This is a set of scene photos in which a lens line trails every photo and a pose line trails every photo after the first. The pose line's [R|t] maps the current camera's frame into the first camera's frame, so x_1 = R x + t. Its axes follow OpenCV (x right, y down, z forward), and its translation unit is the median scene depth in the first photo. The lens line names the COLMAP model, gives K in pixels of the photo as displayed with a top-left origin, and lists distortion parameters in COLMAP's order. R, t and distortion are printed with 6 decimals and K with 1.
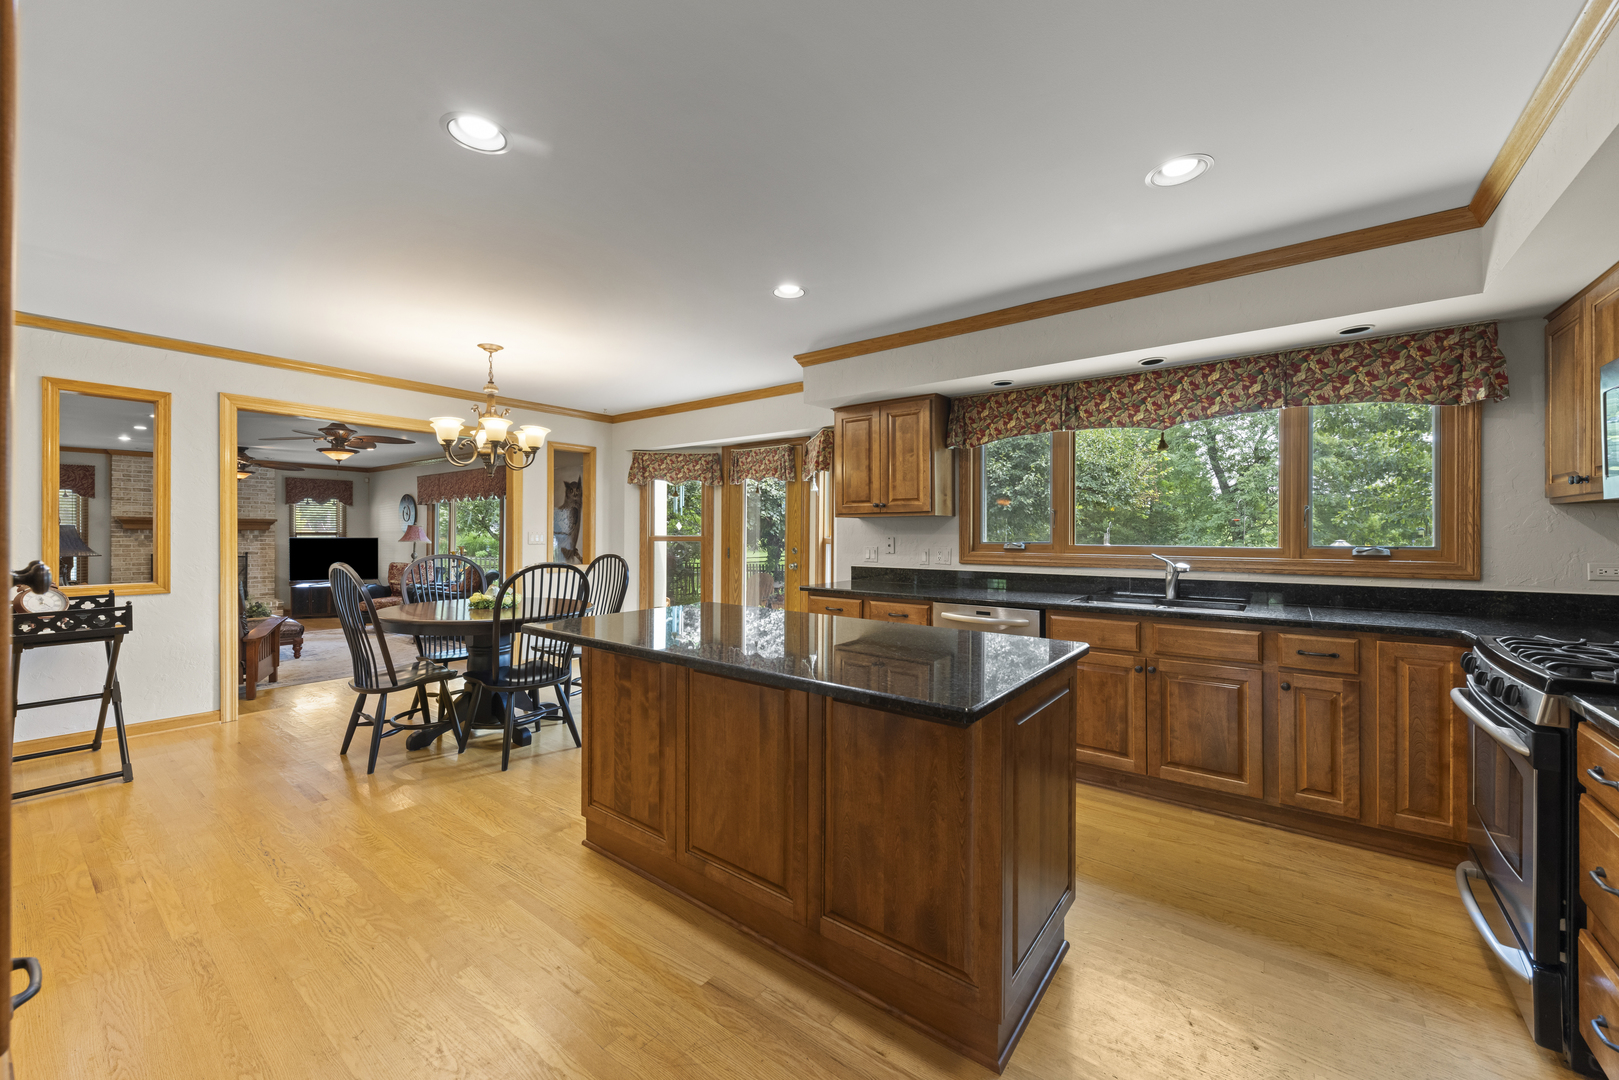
lens RADIAL K [[626.4, 0, 806.2], [0, 626.4, 533.5], [0, 0, 1]] dist [0.008666, -0.002438]
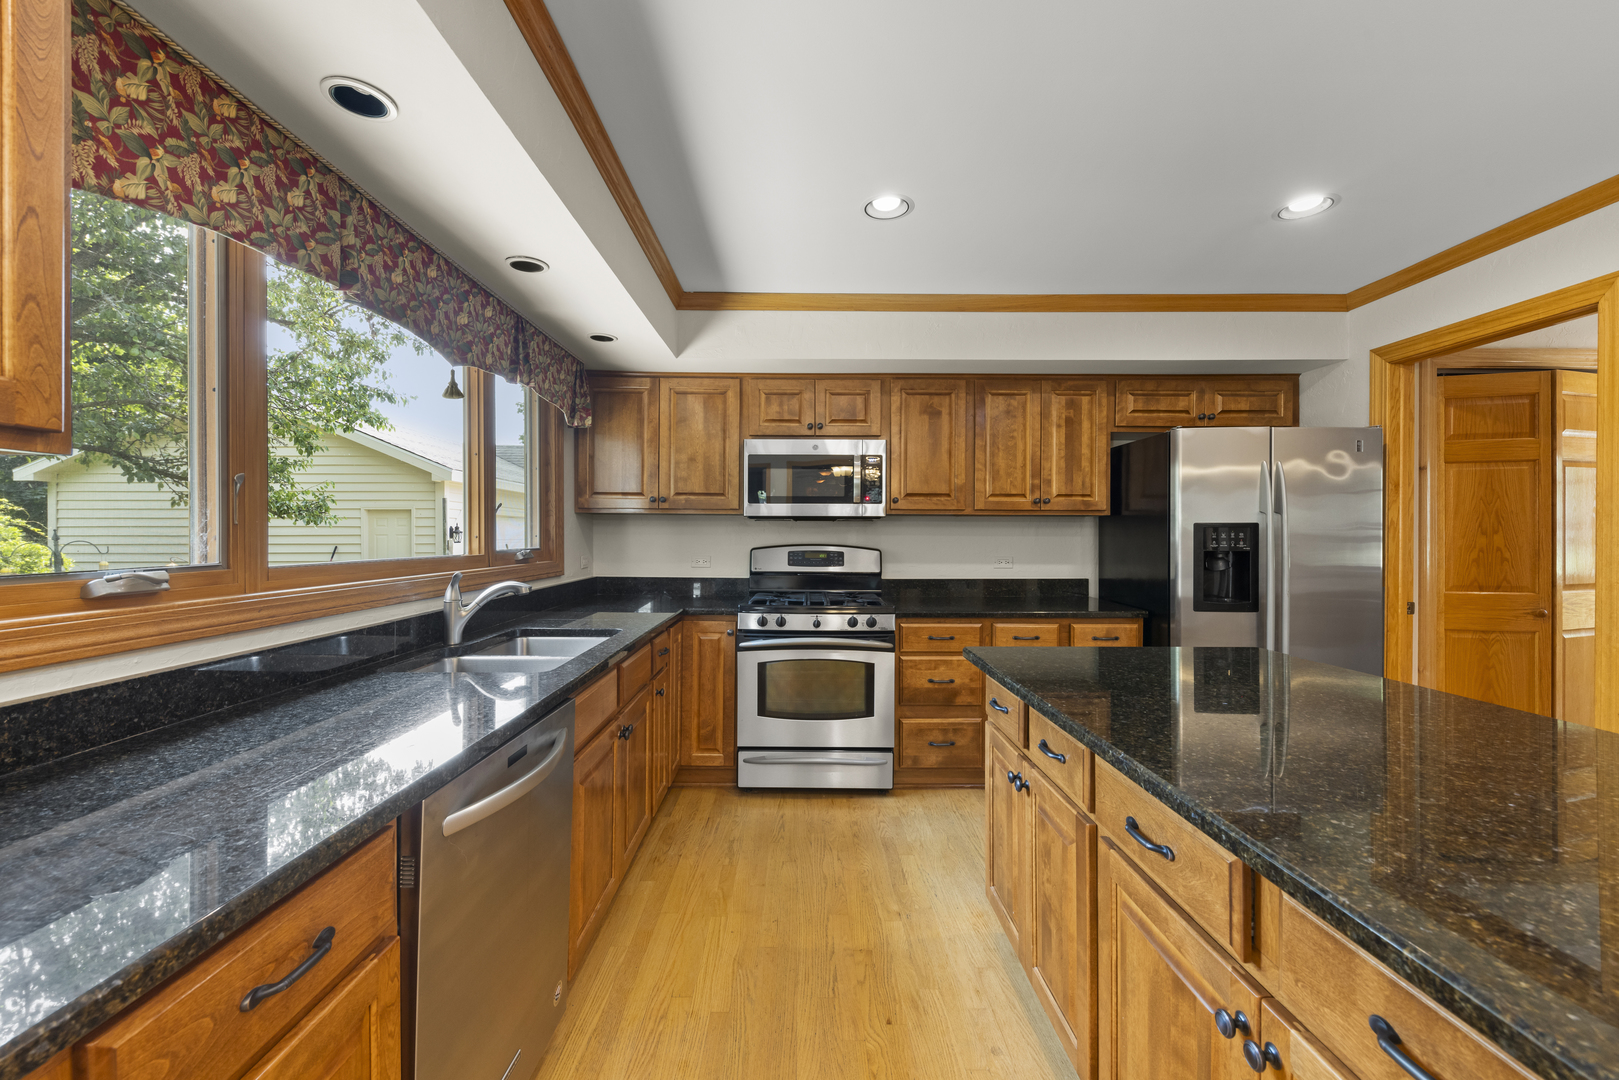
lens RADIAL K [[626.4, 0, 803.1], [0, 626.4, 534.2], [0, 0, 1]] dist [0.008666, -0.002438]
pose [[-0.609866, -0.004805, 0.792490, -0.105458], [-0.003548, 0.999988, 0.003332, -0.005223], [-0.792497, -0.000779, -0.609876, 0.998699]]
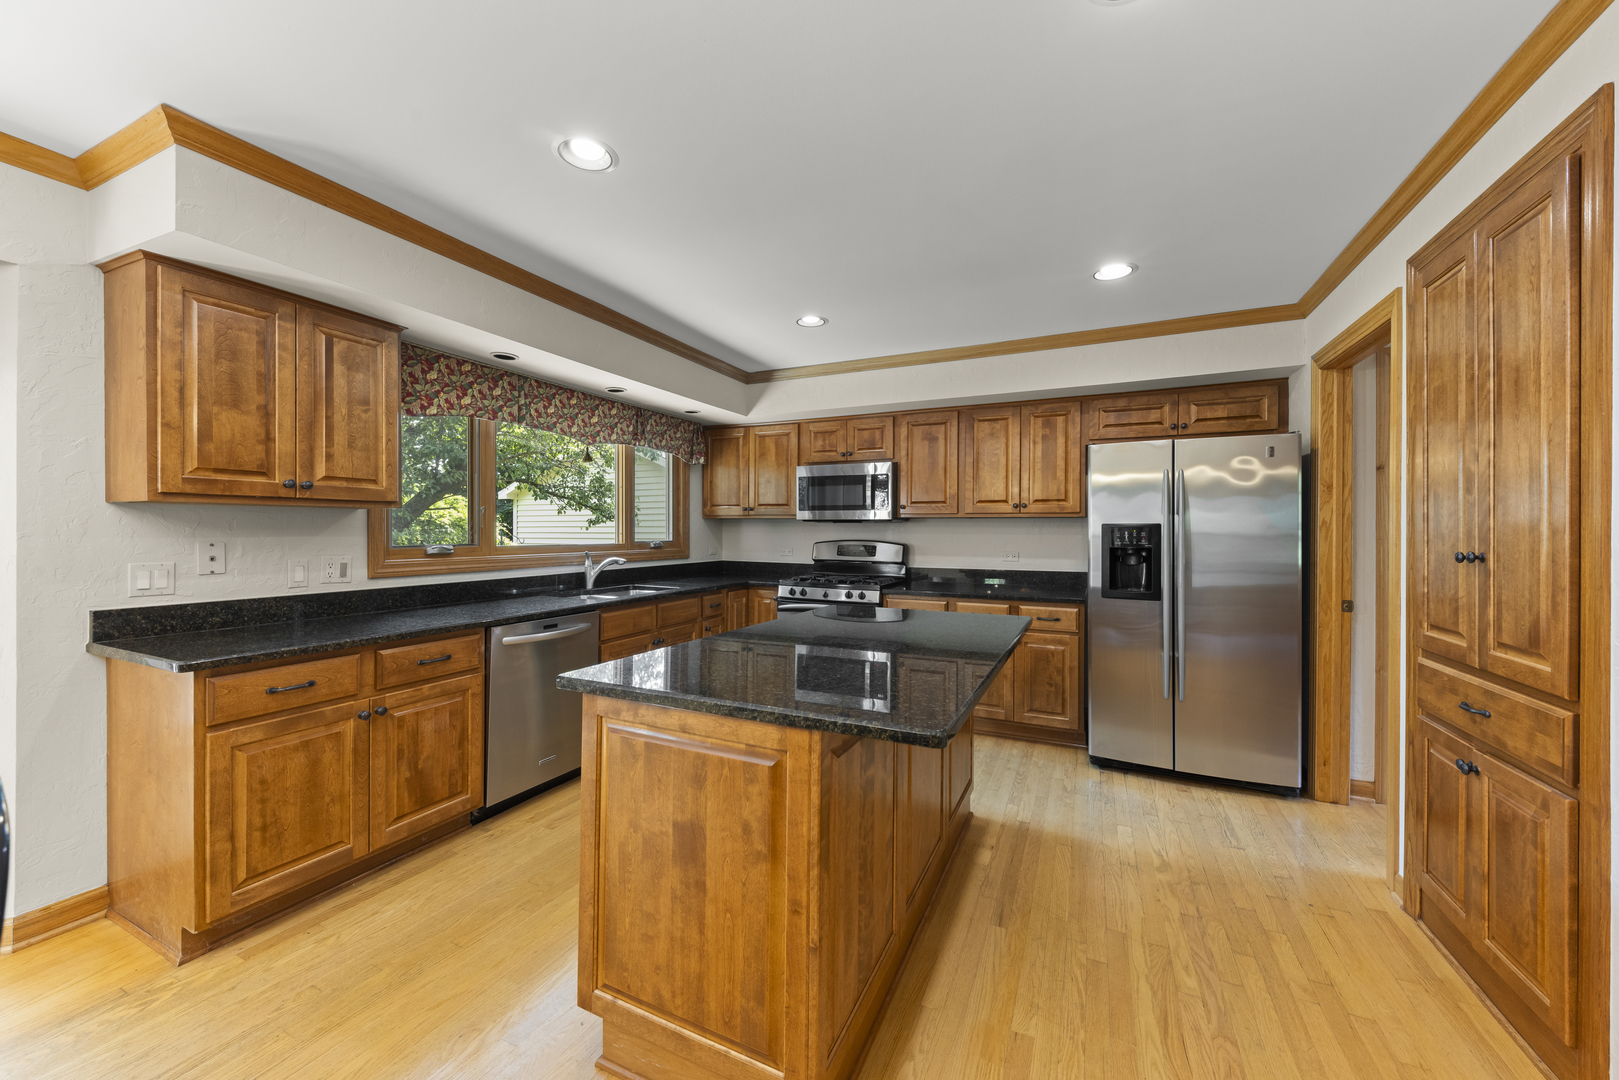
lens RADIAL K [[599.2, 0, 809.3], [0, 599.2, 534.0], [0, 0, 1]] dist [0.011330, -0.000048]
pose [[-0.207378, -0.008691, 0.978222, -0.556095], [-0.004098, 0.999959, 0.008015, -0.008730], [-0.978252, -0.002346, -0.207405, 0.750973]]
